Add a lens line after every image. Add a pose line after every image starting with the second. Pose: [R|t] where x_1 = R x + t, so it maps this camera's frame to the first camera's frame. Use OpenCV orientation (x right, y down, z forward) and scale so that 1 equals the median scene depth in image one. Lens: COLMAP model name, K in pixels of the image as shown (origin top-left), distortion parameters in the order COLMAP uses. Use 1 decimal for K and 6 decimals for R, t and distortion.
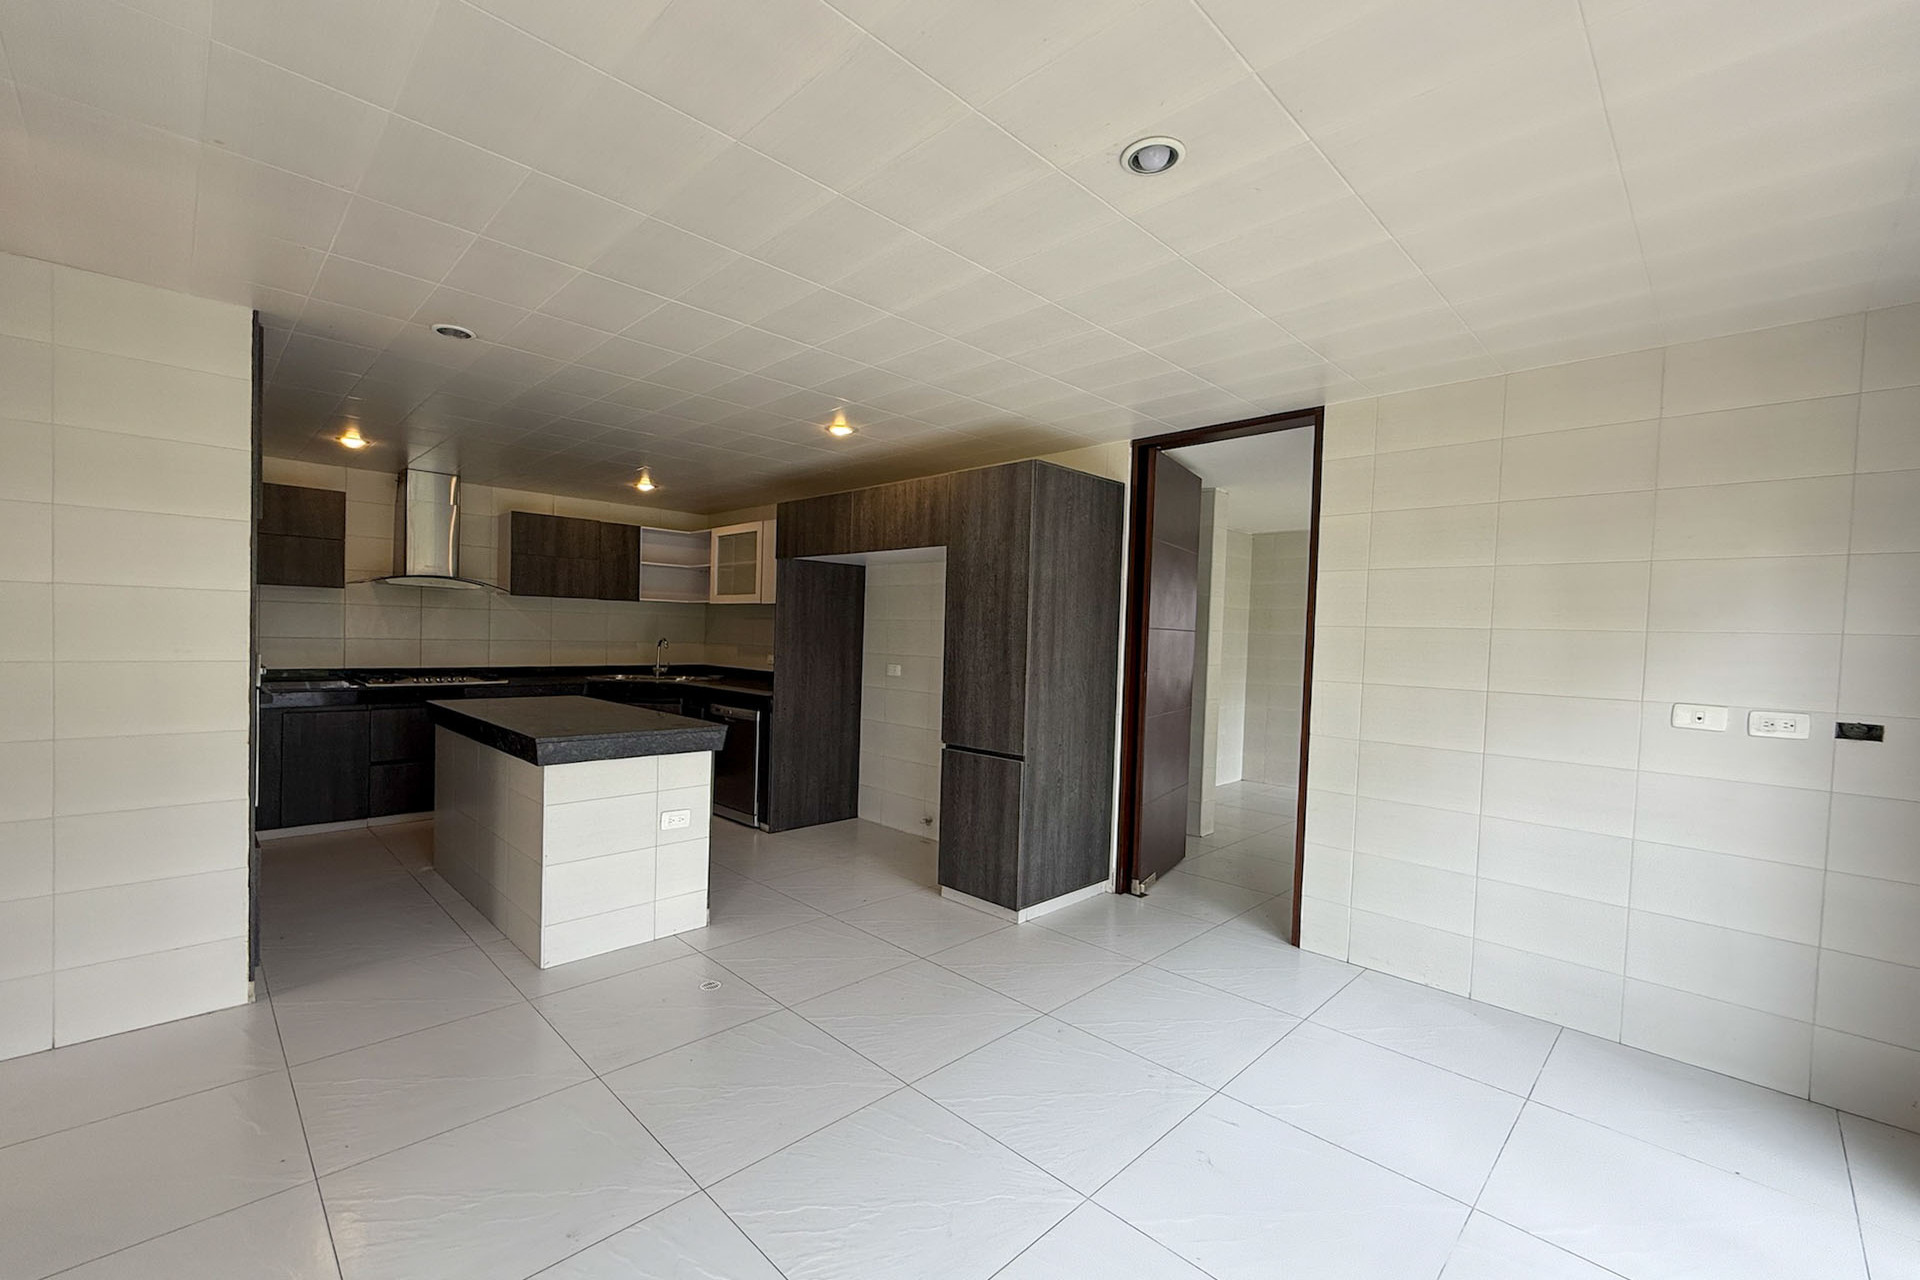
lens RADIAL K [[790.7, 0, 960.0], [0, 790.7, 642.8], [0, 0, 1]] dist [0.000395, -0.001317]
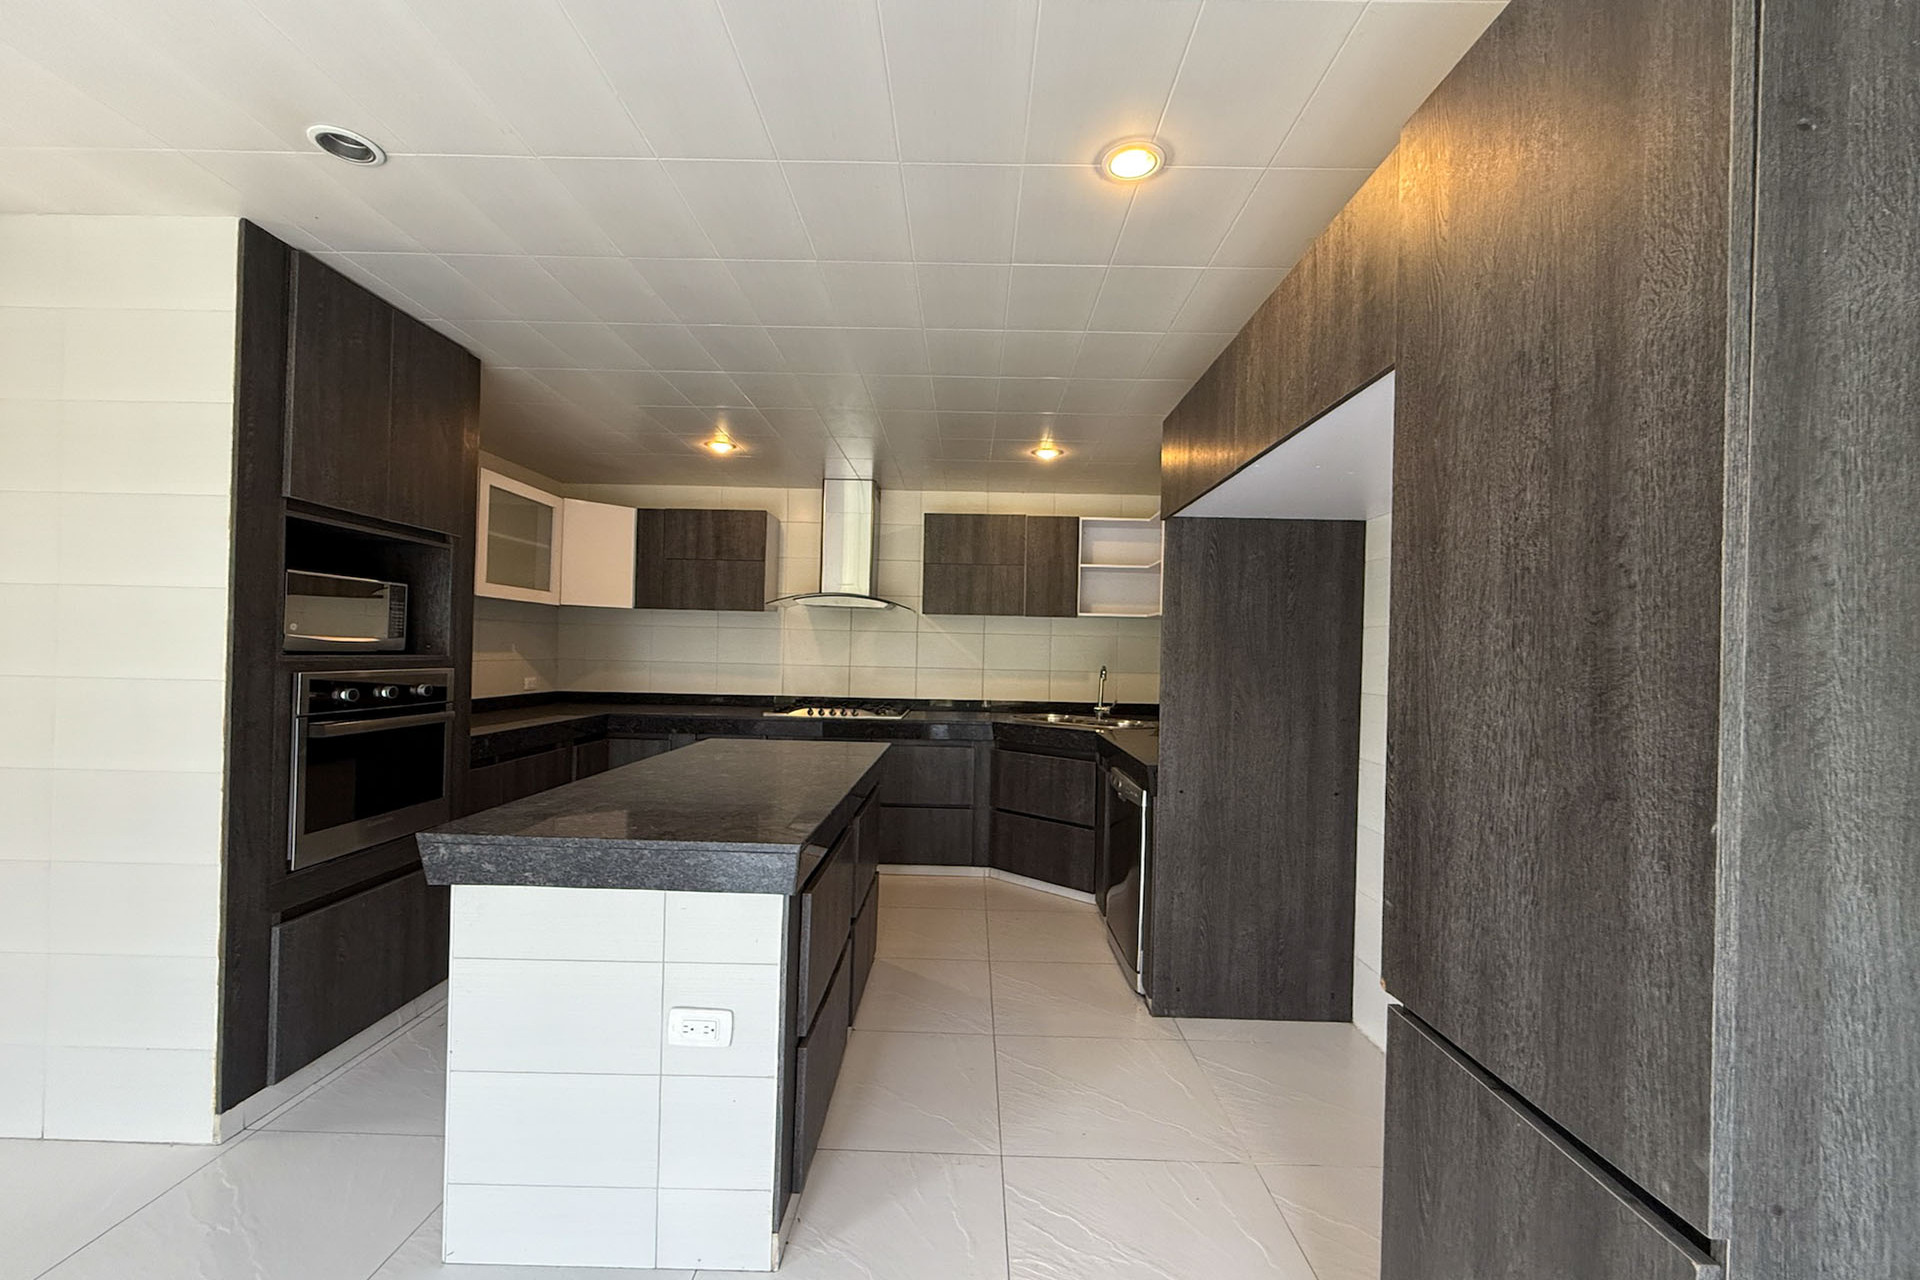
lens RADIAL K [[790.7, 0, 959.2], [0, 790.7, 643.4], [0, 0, 1]] dist [0.000395, -0.001317]
pose [[0.698668, -0.019616, -0.715177, 0.087418], [-0.012739, 0.999125, -0.039849, 0.006437], [0.715332, 0.036951, 0.697807, 0.681966]]
